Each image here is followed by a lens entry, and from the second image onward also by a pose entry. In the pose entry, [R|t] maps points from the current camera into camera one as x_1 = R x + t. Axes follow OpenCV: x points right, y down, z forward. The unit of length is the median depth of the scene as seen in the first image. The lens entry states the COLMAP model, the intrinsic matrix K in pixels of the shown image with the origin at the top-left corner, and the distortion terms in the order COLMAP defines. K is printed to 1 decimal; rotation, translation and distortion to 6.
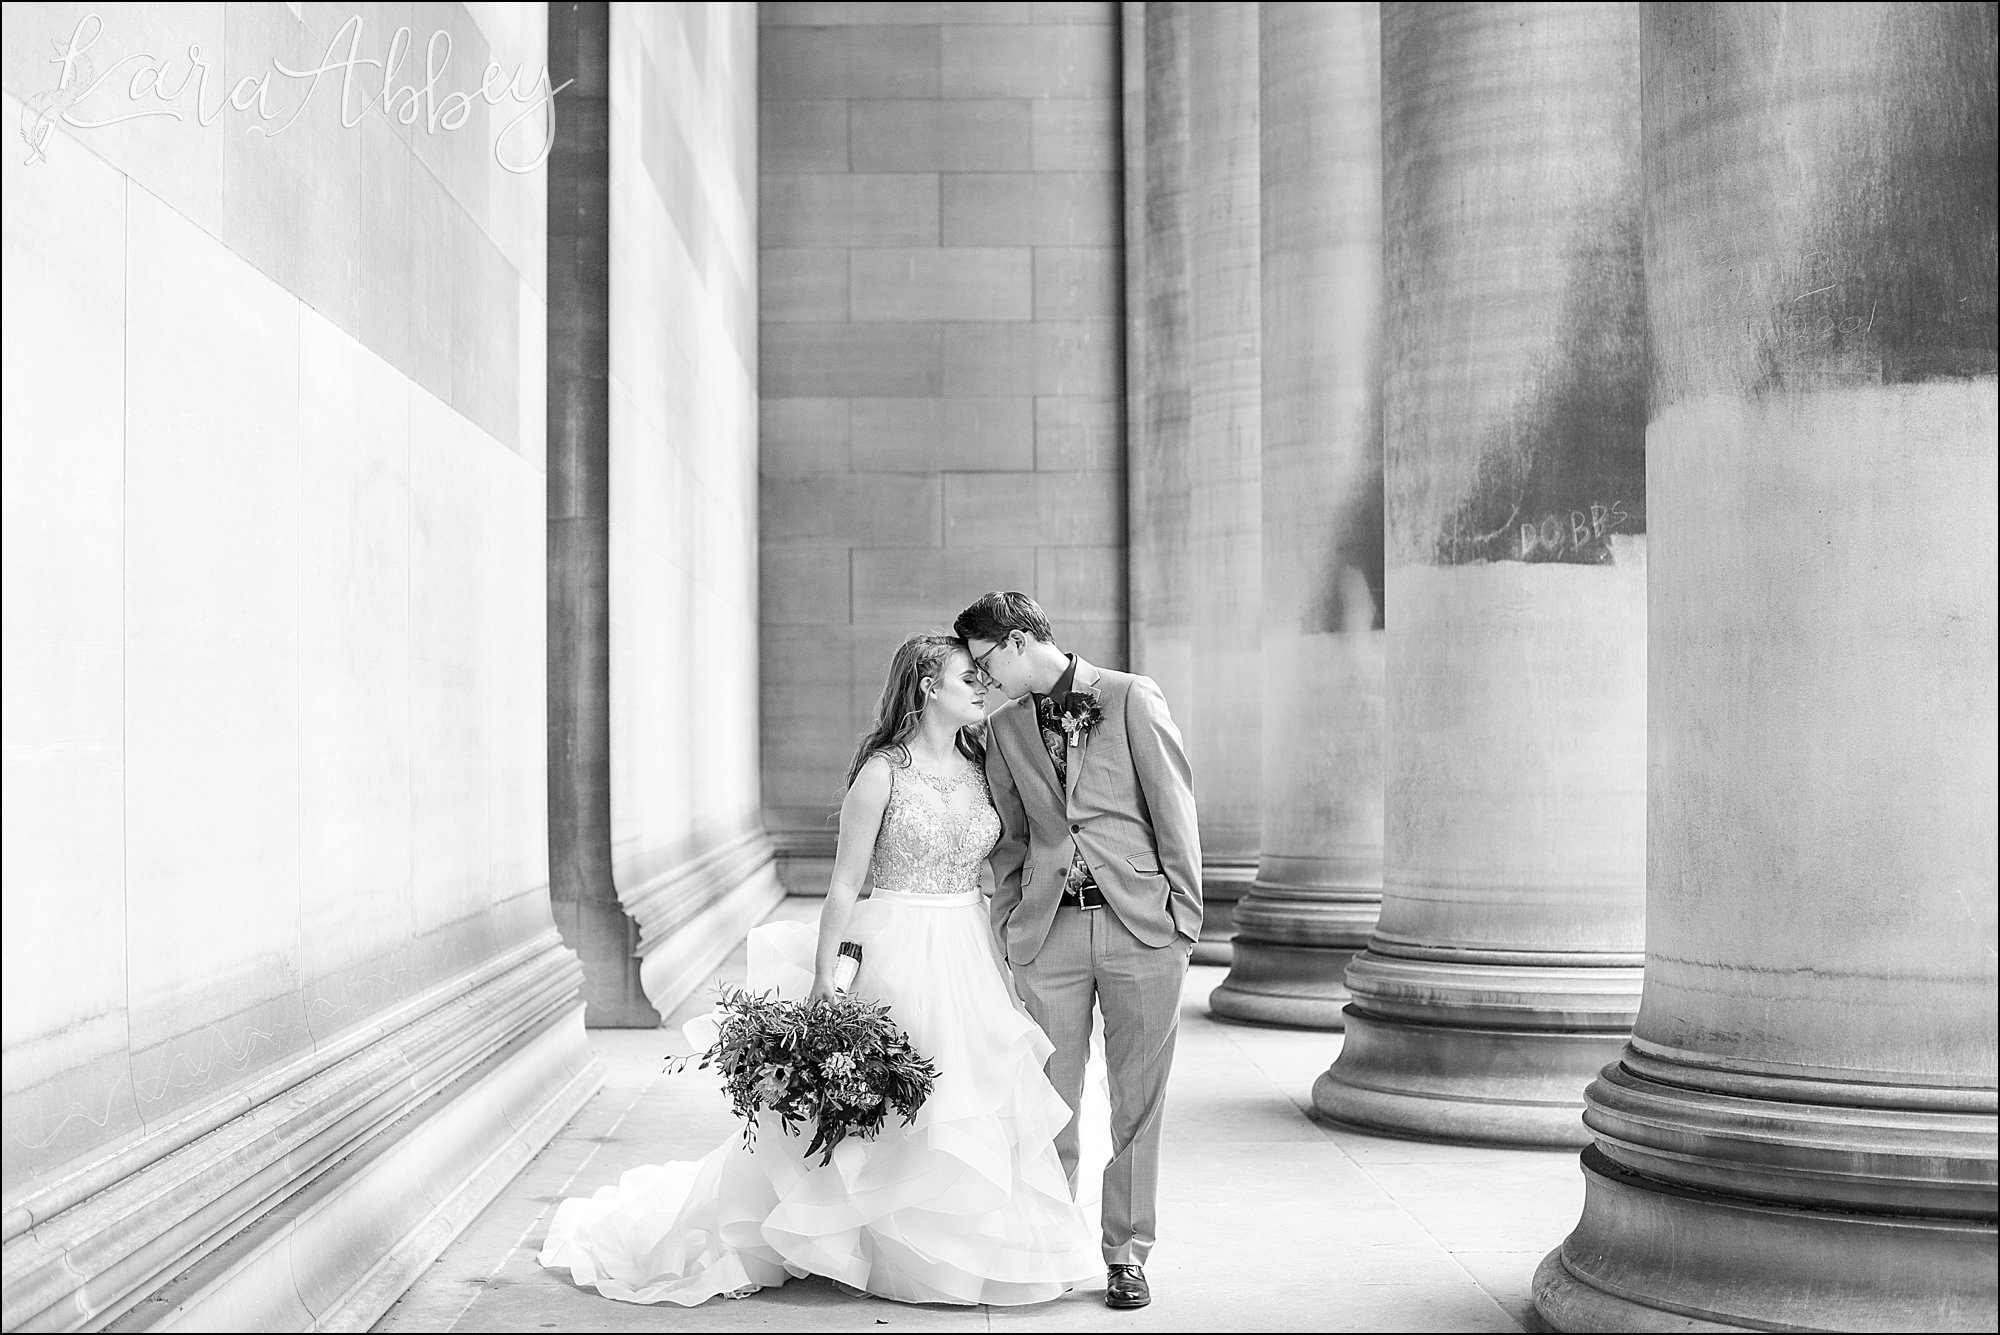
lens RADIAL K [[2911.6, 0, 957.5], [0, 2911.6, 653.6], [0, 0, 1]] dist [-0.179169, 0.356549]
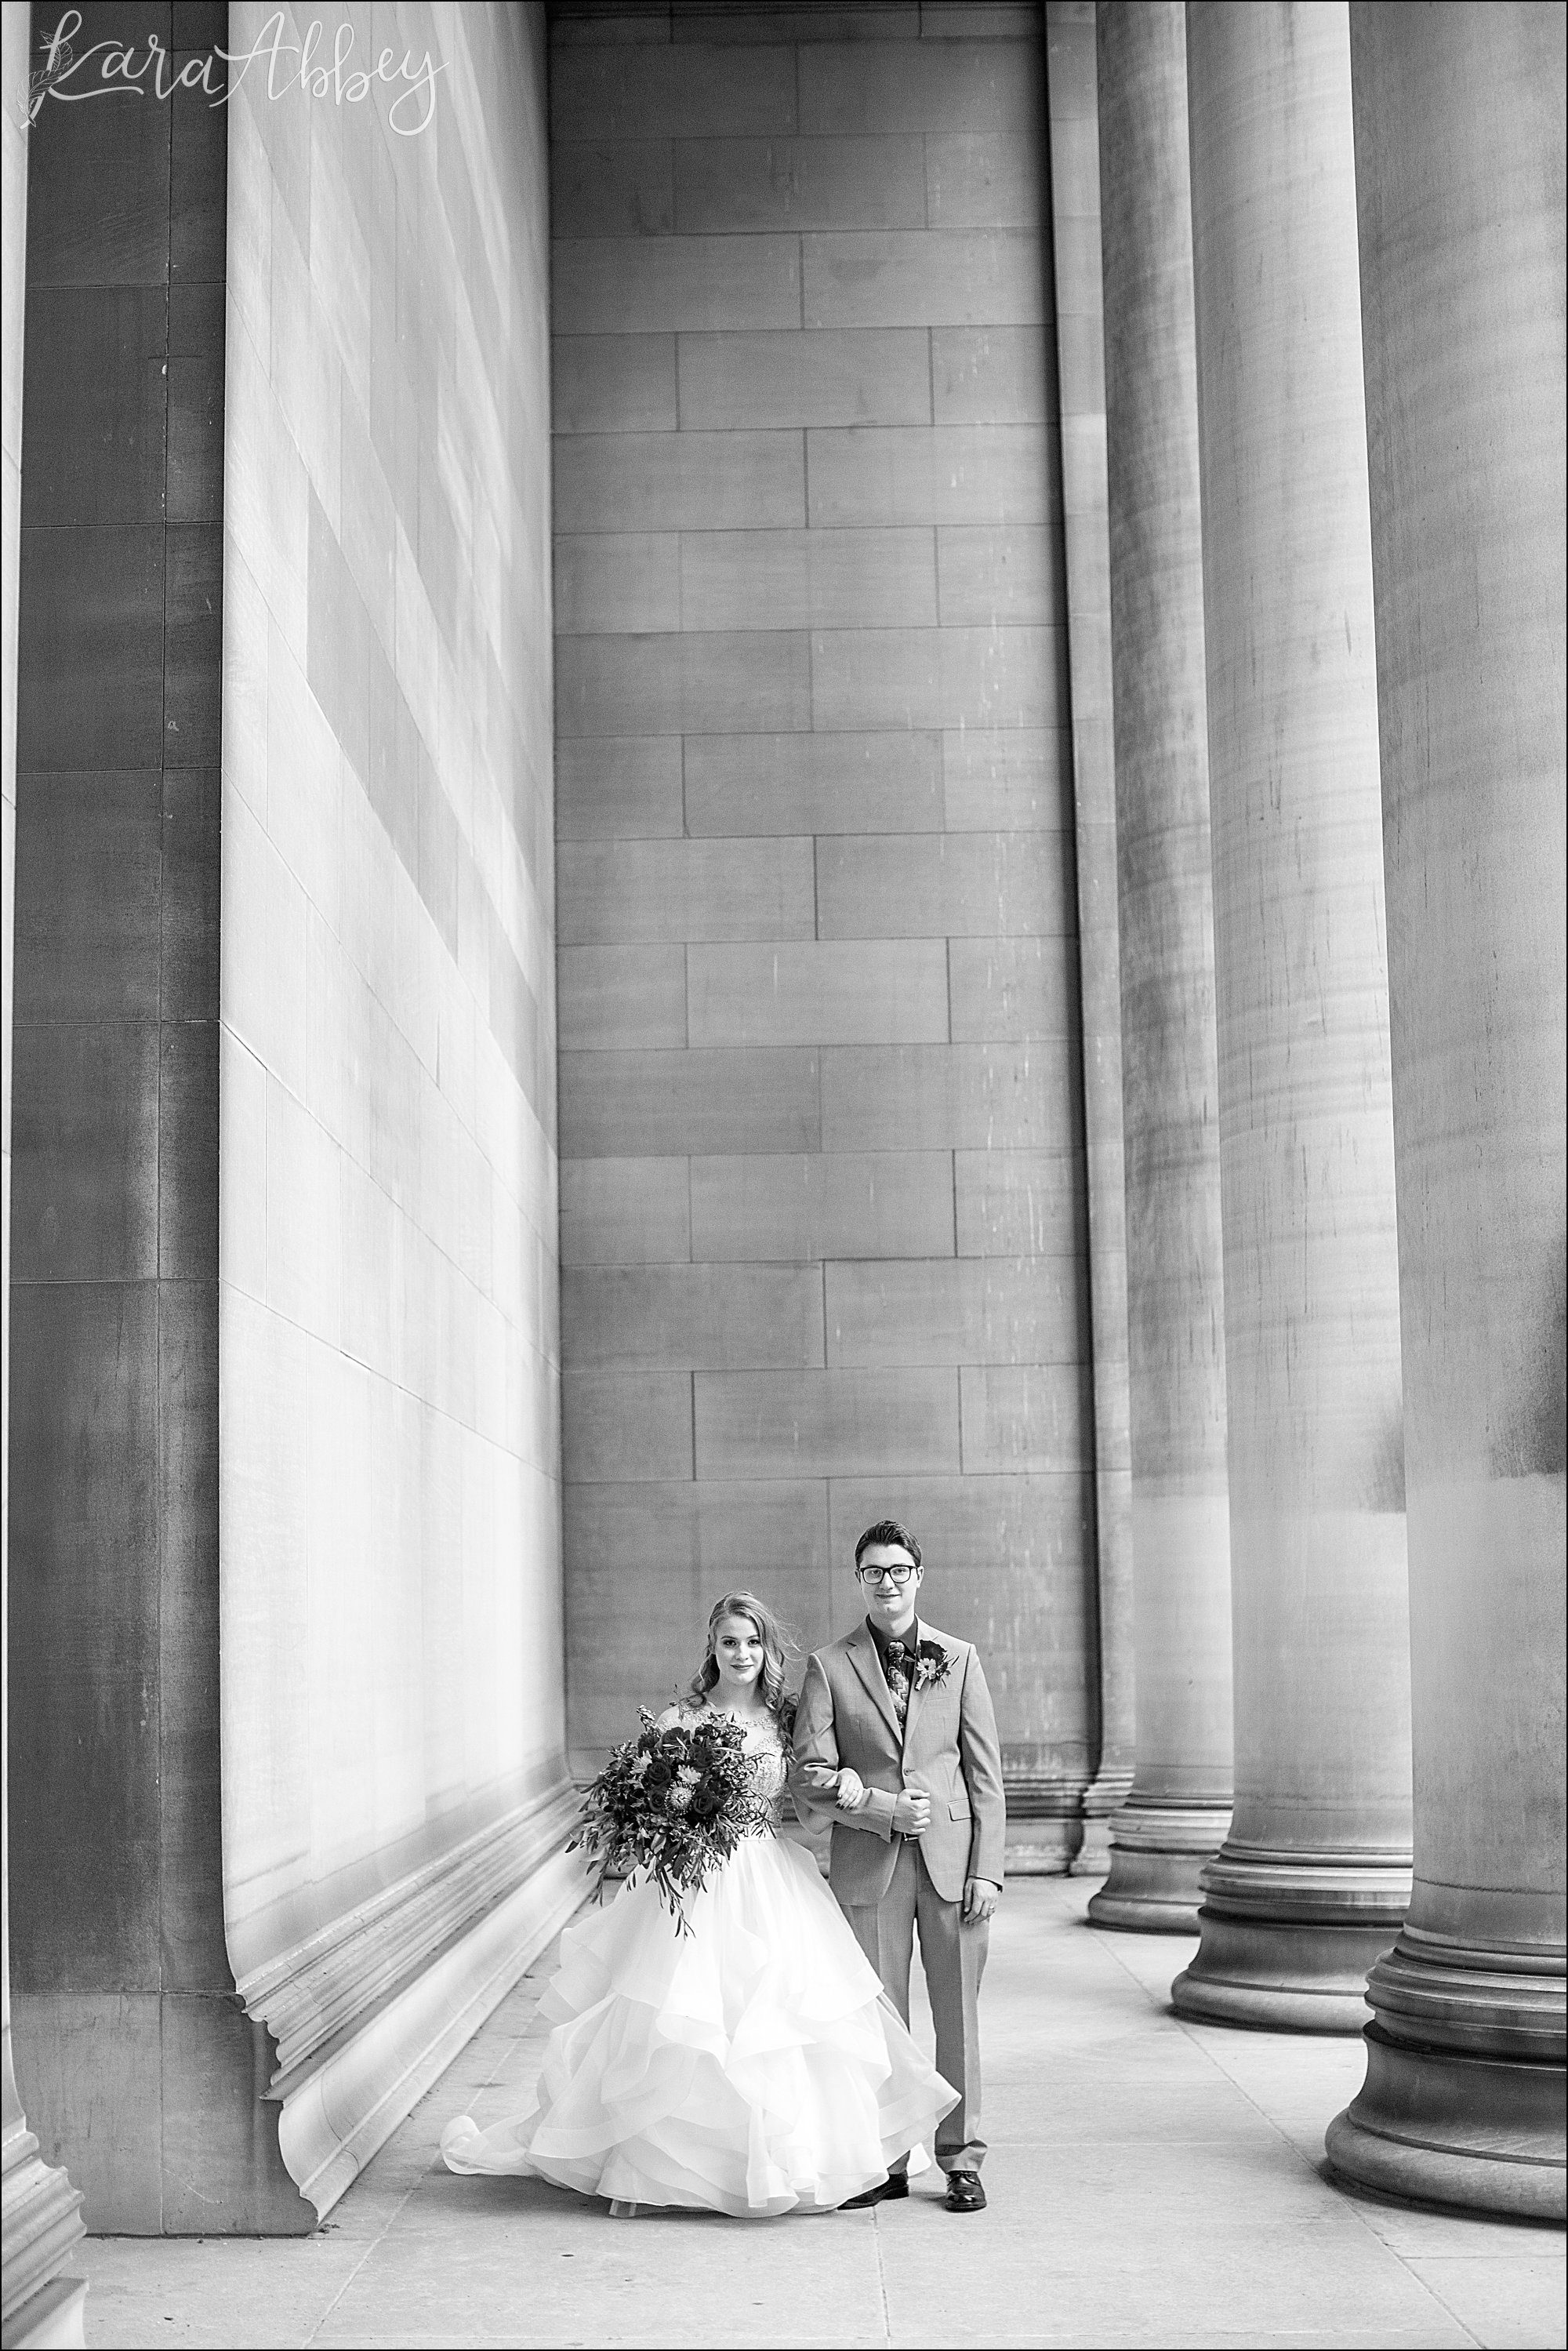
lens RADIAL K [[3422.2, 0, 784.0], [0, 3422.2, 1175.5], [0, 0, 1]] dist [-0.179169, 0.356549]
pose [[0.999796, -0.014359, -0.014212, -0.006877], [0.012855, 0.994830, -0.100742, -0.000845], [0.015586, 0.100539, 0.994811, 0.493357]]
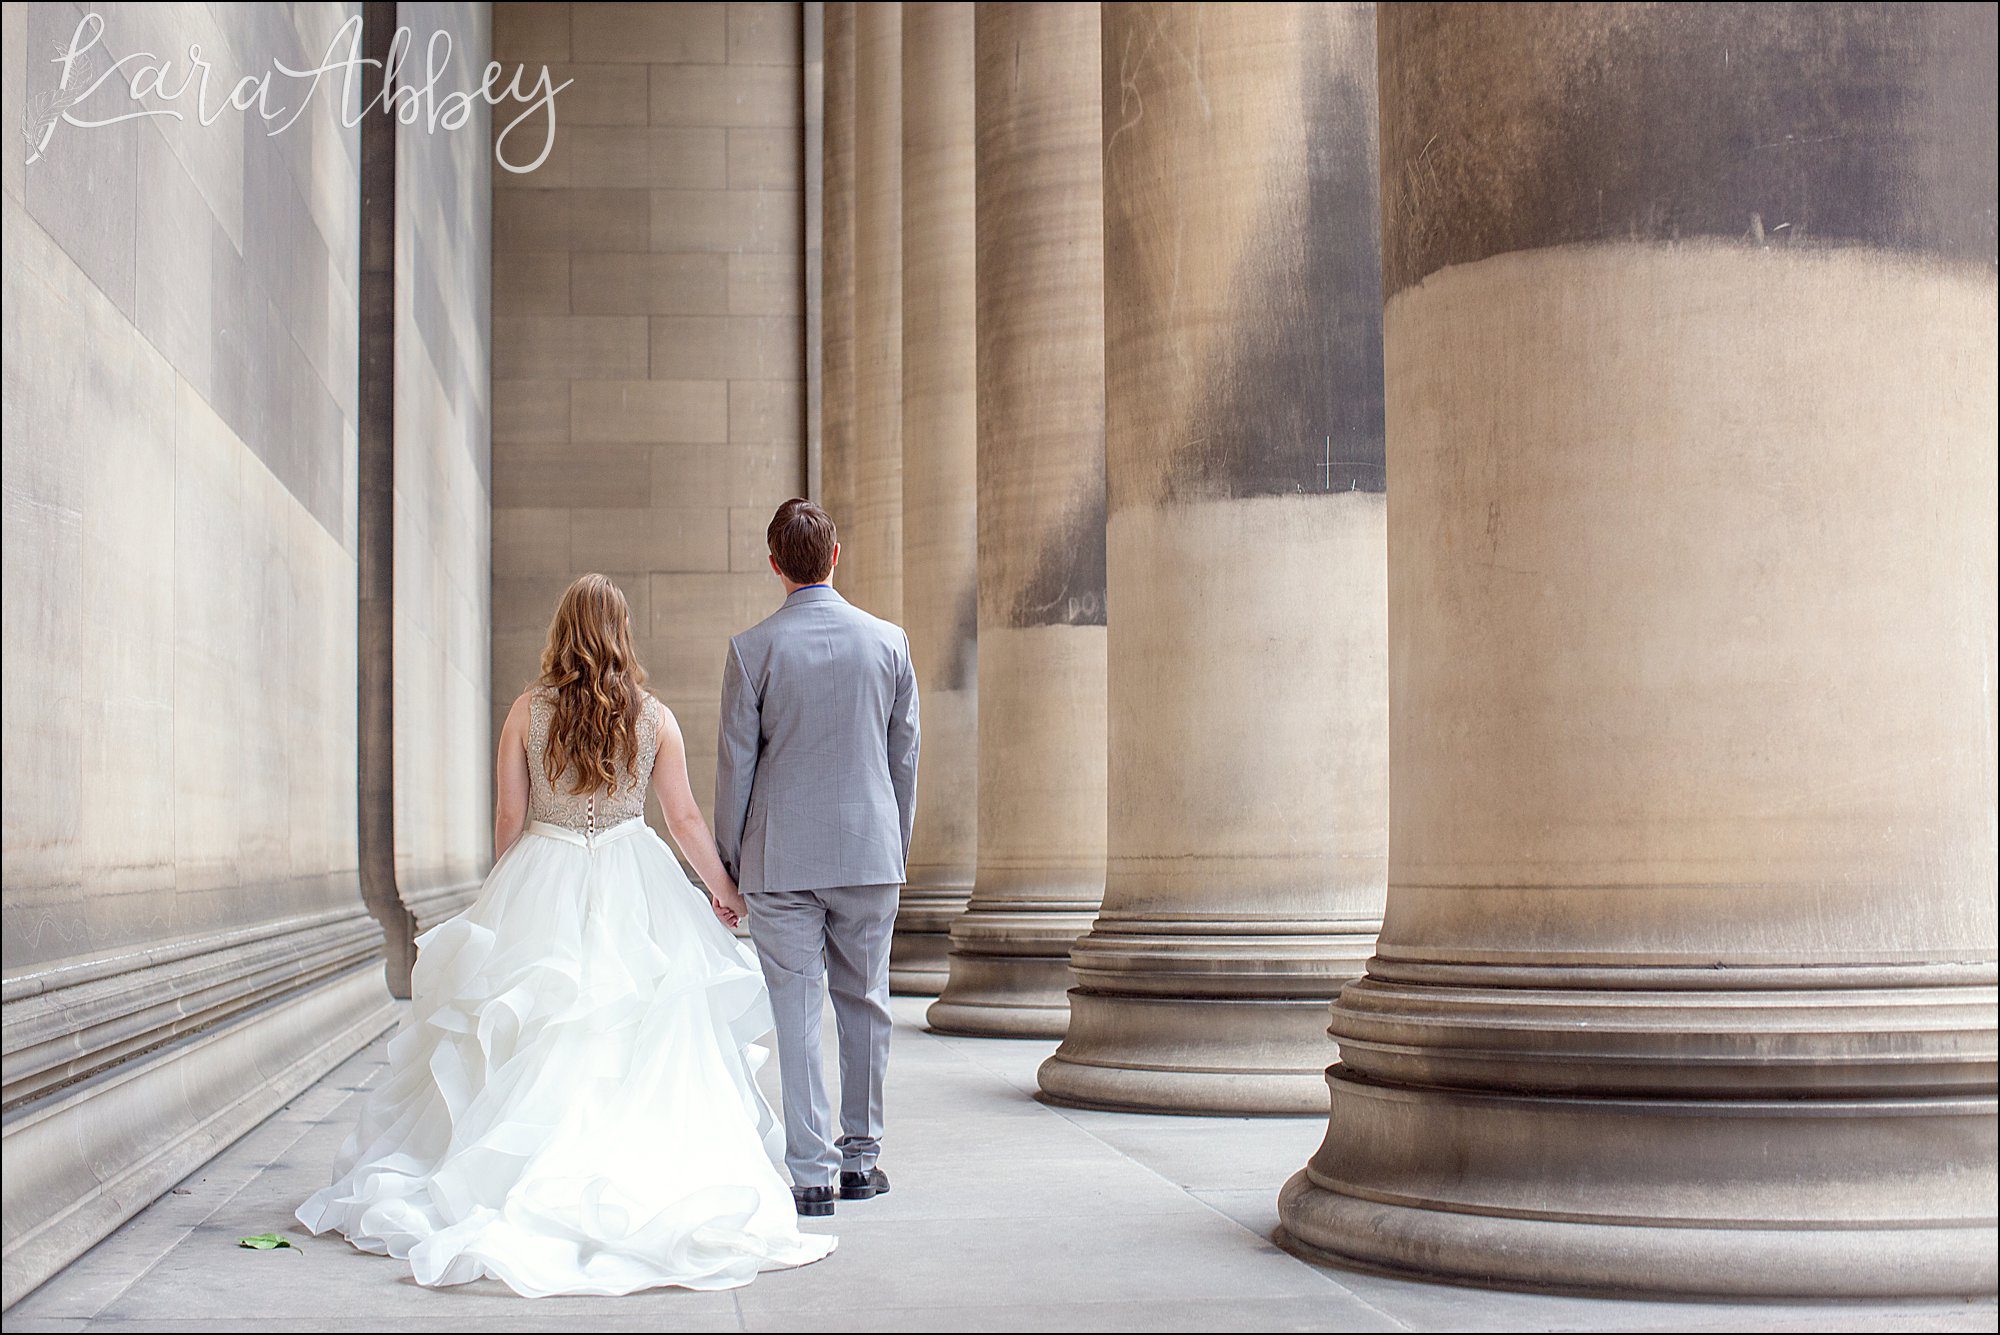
lens RADIAL K [[2801.9, 0, 974.1], [0, 2801.9, 669.1], [0, 0, 1]] dist [-0.192032, 0.313459]
pose [[0.993757, 0.000253, 0.111565, -0.002598], [0.003247, 0.999508, -0.031184, 0.030683], [-0.111518, 0.031351, 0.993268, -0.331292]]
